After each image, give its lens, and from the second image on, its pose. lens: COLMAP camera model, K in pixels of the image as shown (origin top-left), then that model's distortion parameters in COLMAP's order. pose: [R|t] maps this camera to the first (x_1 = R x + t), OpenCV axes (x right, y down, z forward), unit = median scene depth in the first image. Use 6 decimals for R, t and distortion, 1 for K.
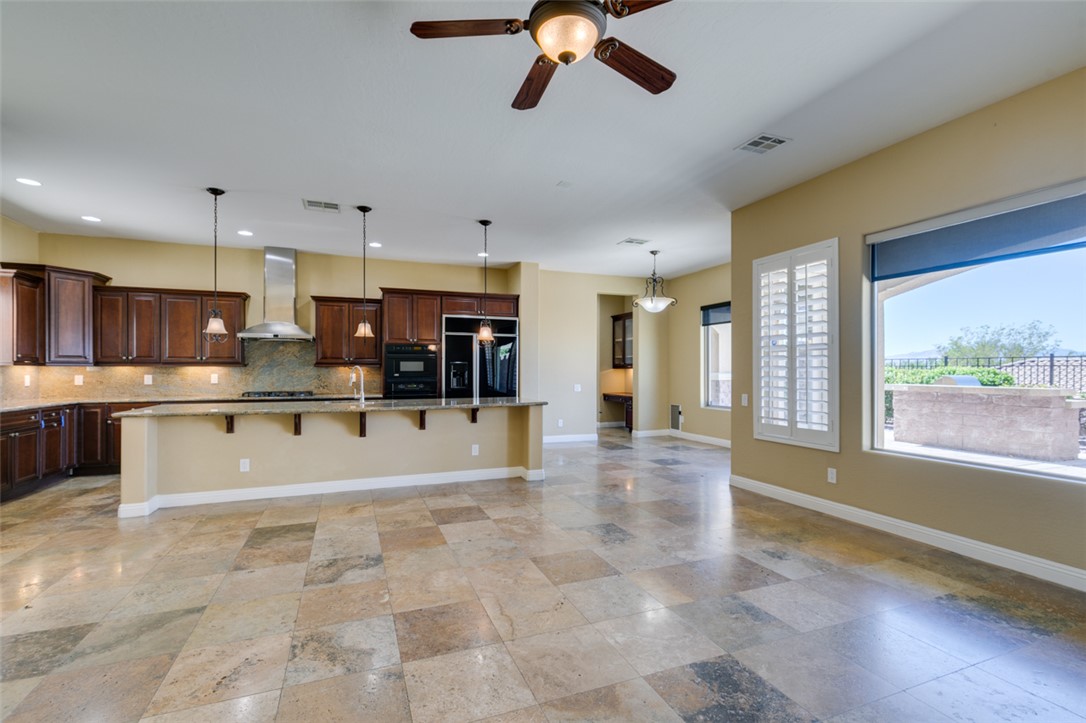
lens RADIAL K [[487.6, 0, 542.4], [0, 487.6, 369.4], [0, 0, 1]] dist [-0.002571, -0.000816]
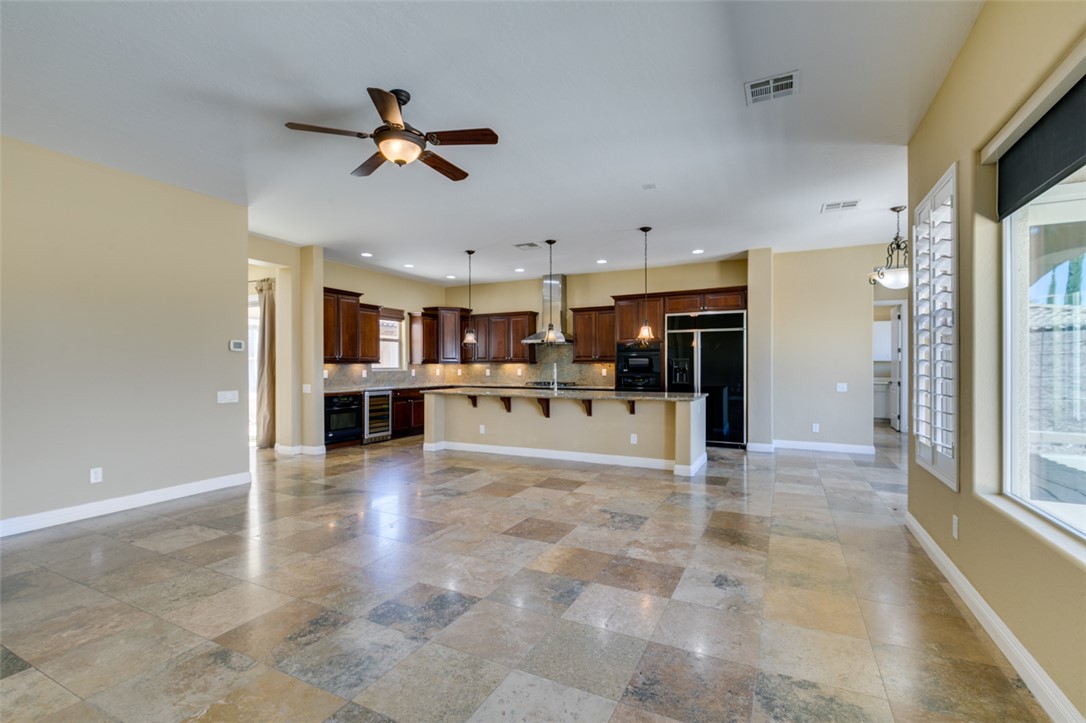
lens RADIAL K [[487.6, 0, 538.7], [0, 487.6, 362.6], [0, 0, 1]] dist [-0.002571, -0.000816]
pose [[0.661532, -0.006638, -0.749887, 1.036002], [0.003656, 0.999977, -0.005626, -0.001895], [0.749908, 0.000981, 0.661542, 0.216419]]
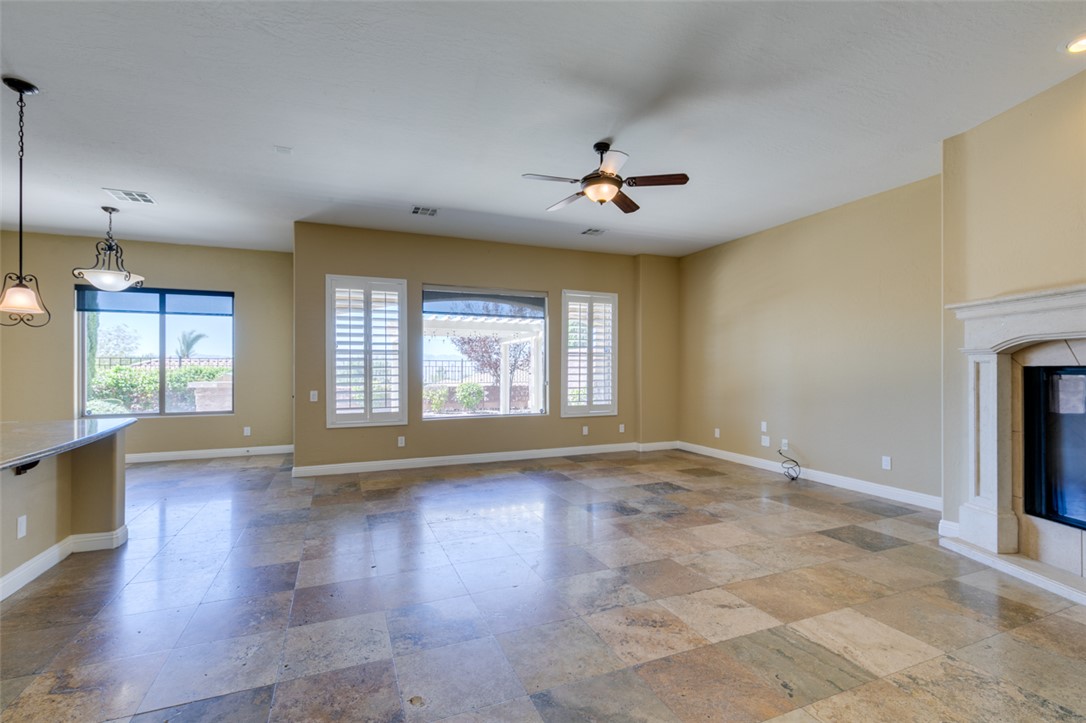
lens RADIAL K [[487.6, 0, 539.9], [0, 487.6, 365.9], [0, 0, 1]] dist [-0.002571, -0.000816]
pose [[-0.018995, 0.004372, 0.999810, -1.260639], [-0.001029, 0.999990, -0.004393, -0.003627], [-0.999819, -0.001113, -0.018990, 0.887149]]
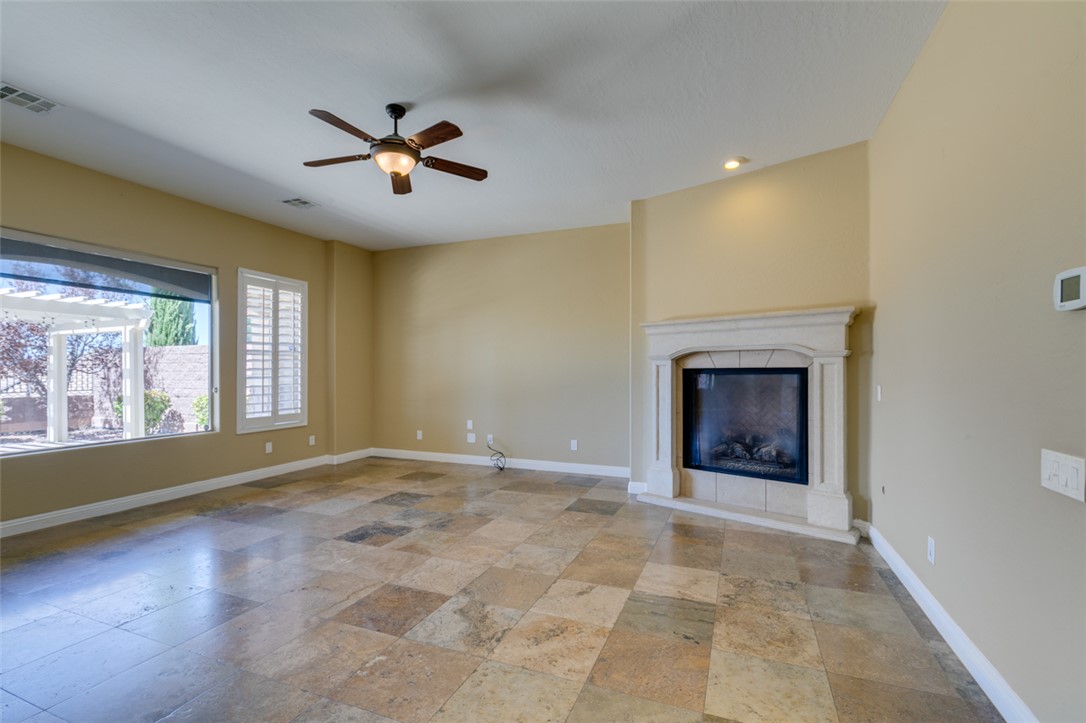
lens RADIAL K [[487.6, 0, 543.8], [0, 487.6, 371.3], [0, 0, 1]] dist [-0.002571, -0.000816]
pose [[-0.723302, -0.001018, 0.690531, -0.975960], [-0.000242, 0.999999, 0.001221, -0.000958], [-0.690532, 0.000716, -0.723302, 1.268658]]
